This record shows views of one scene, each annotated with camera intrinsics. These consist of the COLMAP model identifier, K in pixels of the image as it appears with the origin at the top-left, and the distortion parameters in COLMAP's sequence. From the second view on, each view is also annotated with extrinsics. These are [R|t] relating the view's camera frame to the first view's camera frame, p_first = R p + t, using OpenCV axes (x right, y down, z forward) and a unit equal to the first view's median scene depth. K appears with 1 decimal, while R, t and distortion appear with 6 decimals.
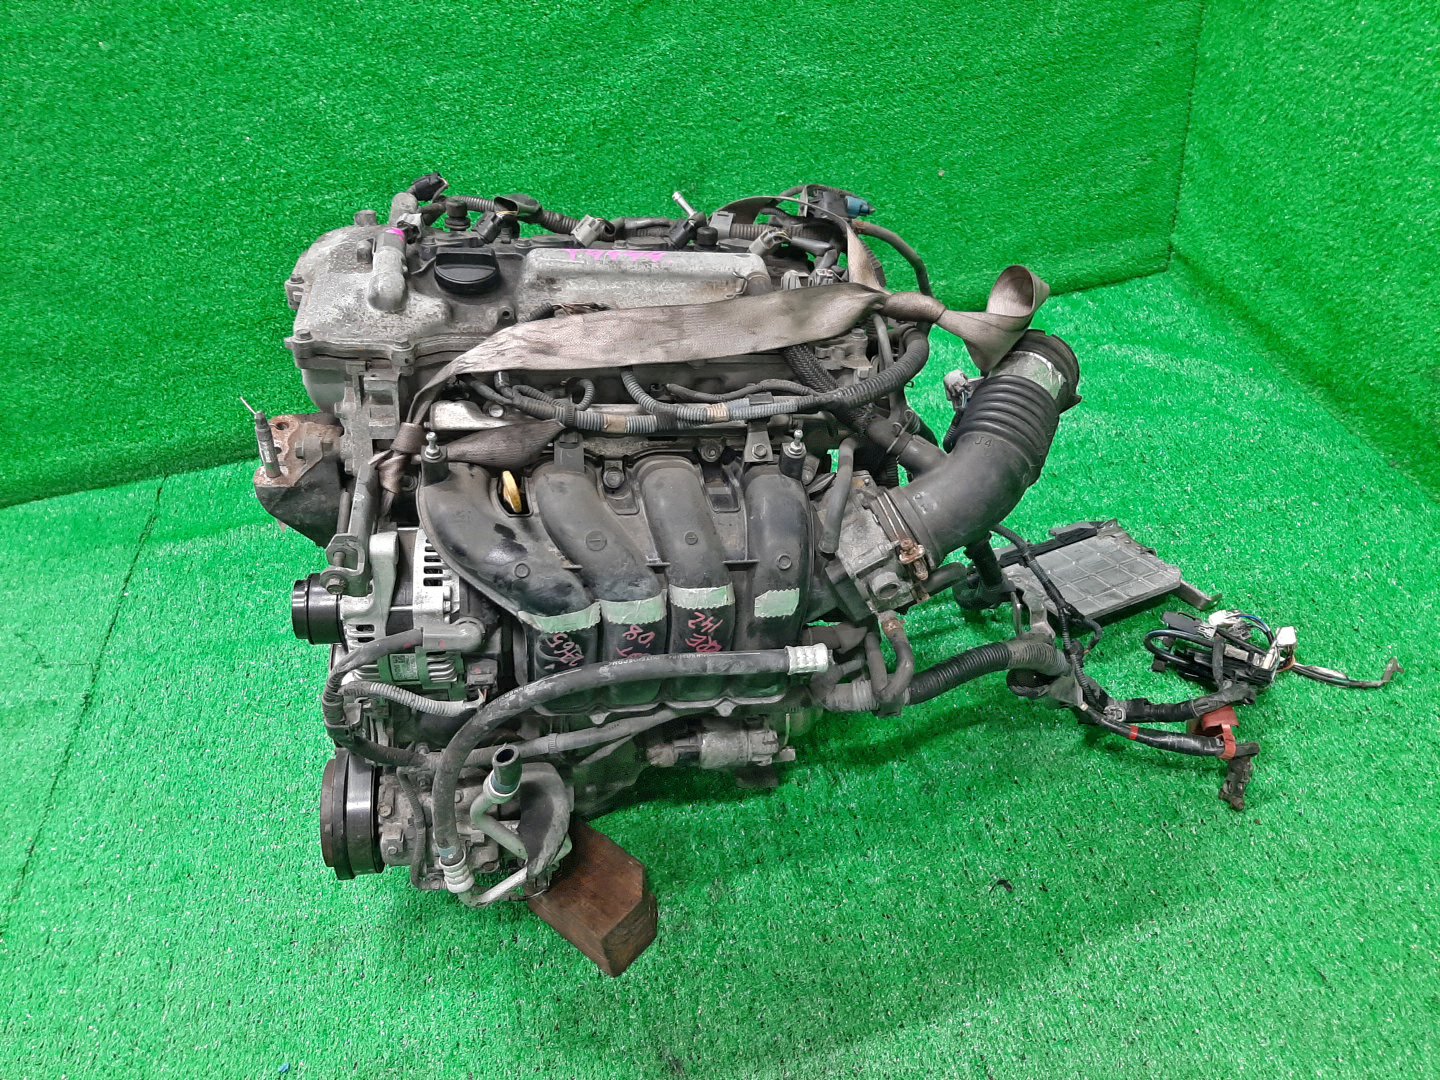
lens RADIAL K [[1087.2, 0, 723.8], [0, 1087.2, 543.3], [0, 0, 1]] dist [-0.006065, -0.024575]
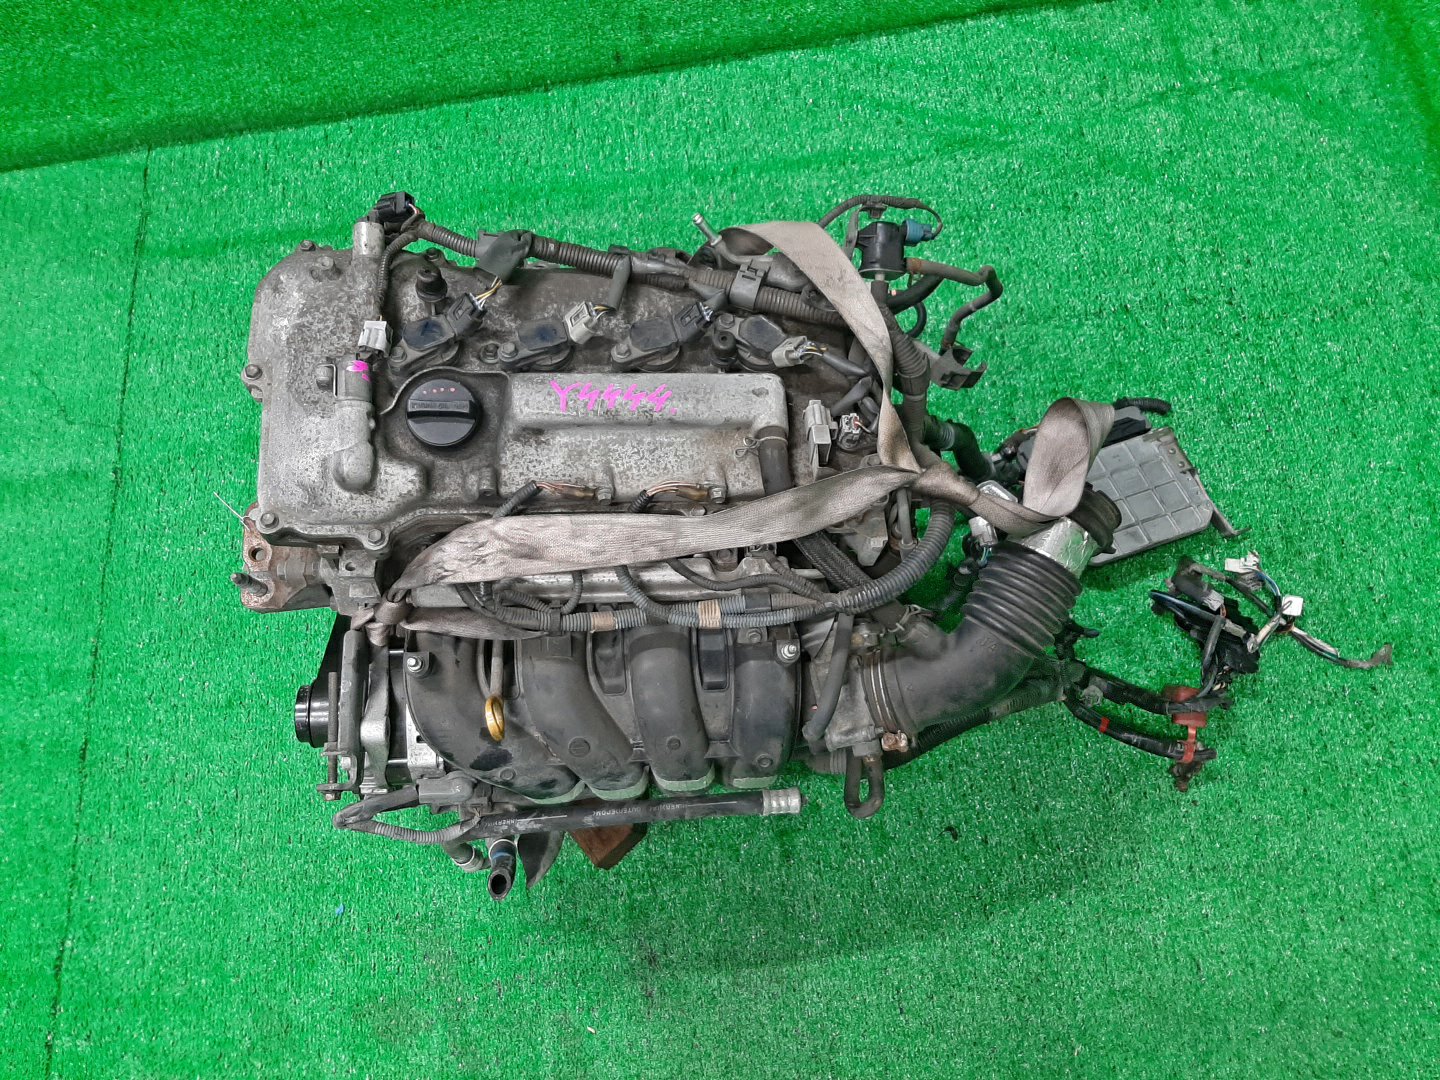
lens RADIAL K [[1087.2, 0, 717.9], [0, 1087.2, 542.7], [0, 0, 1]] dist [-0.006065, -0.024575]
pose [[0.995545, 0.091951, -0.020854, 0.013631], [-0.068122, 0.854388, 0.515150, -0.637608], [0.065186, -0.511435, 0.856846, 0.209474]]
